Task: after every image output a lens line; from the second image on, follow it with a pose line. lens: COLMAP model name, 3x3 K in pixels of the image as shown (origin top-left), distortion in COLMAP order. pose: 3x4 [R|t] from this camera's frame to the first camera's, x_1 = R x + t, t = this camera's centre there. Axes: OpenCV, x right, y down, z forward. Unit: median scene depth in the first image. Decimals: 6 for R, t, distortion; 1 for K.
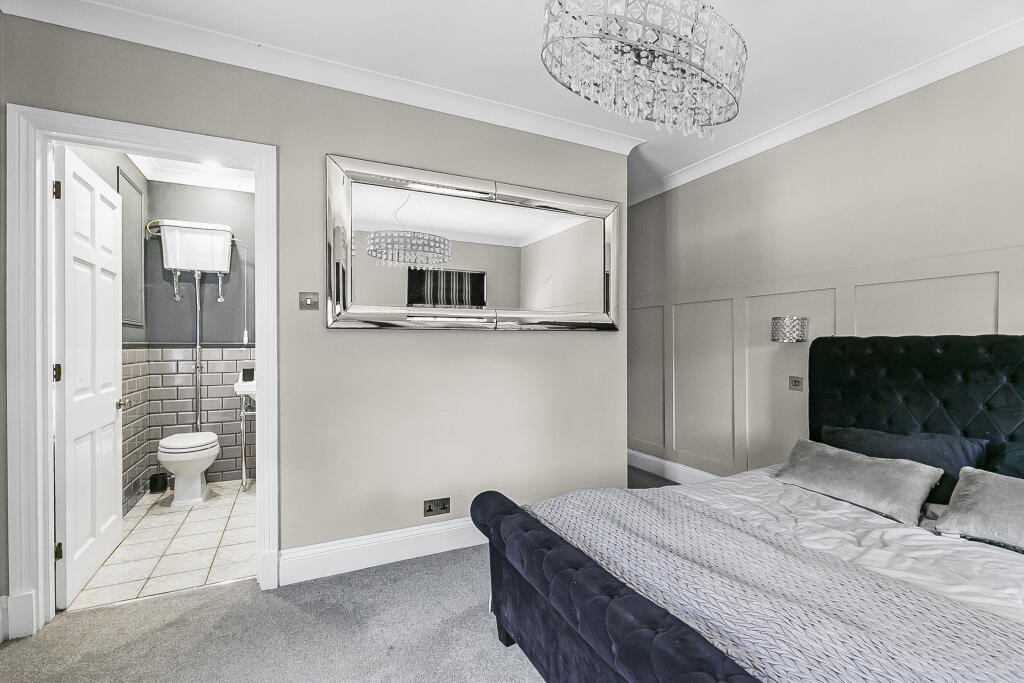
lens RADIAL K [[461.3, 0, 507.6], [0, 461.3, 345.2], [0, 0, 1]] dist [0.000299, 0.000287]
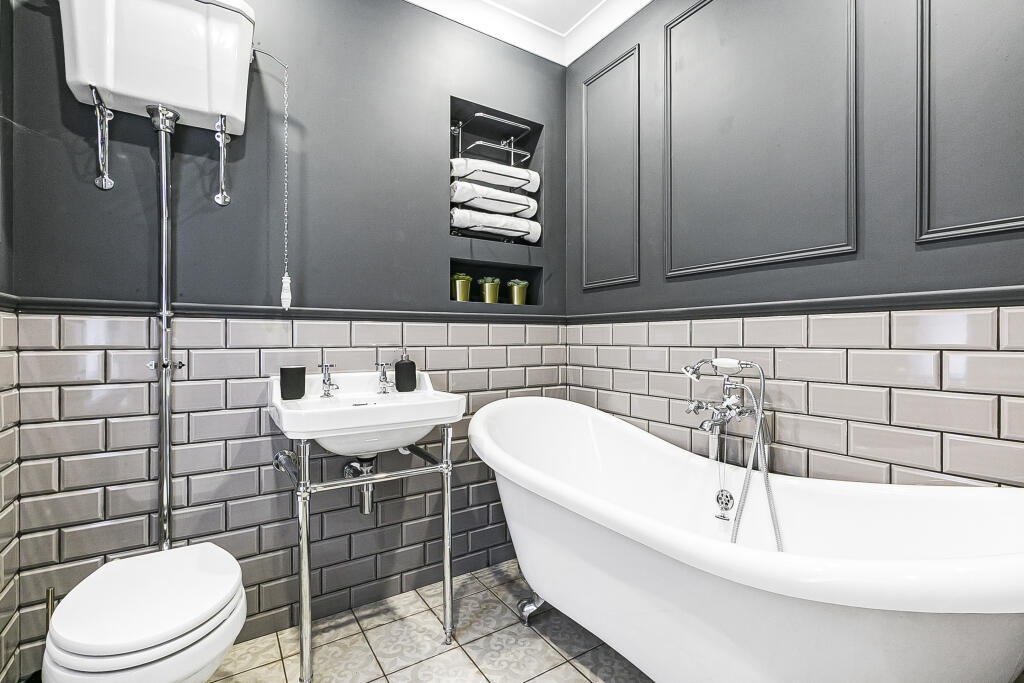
lens RADIAL K [[461.3, 0, 517.2], [0, 461.3, 339.7], [0, 0, 1]] dist [0.000299, 0.000287]
pose [[0.993222, 0.004708, 0.116138, -0.420089], [-0.005042, 0.999984, 0.002587, 0.023777], [-0.116124, -0.003155, 0.993230, 0.578890]]
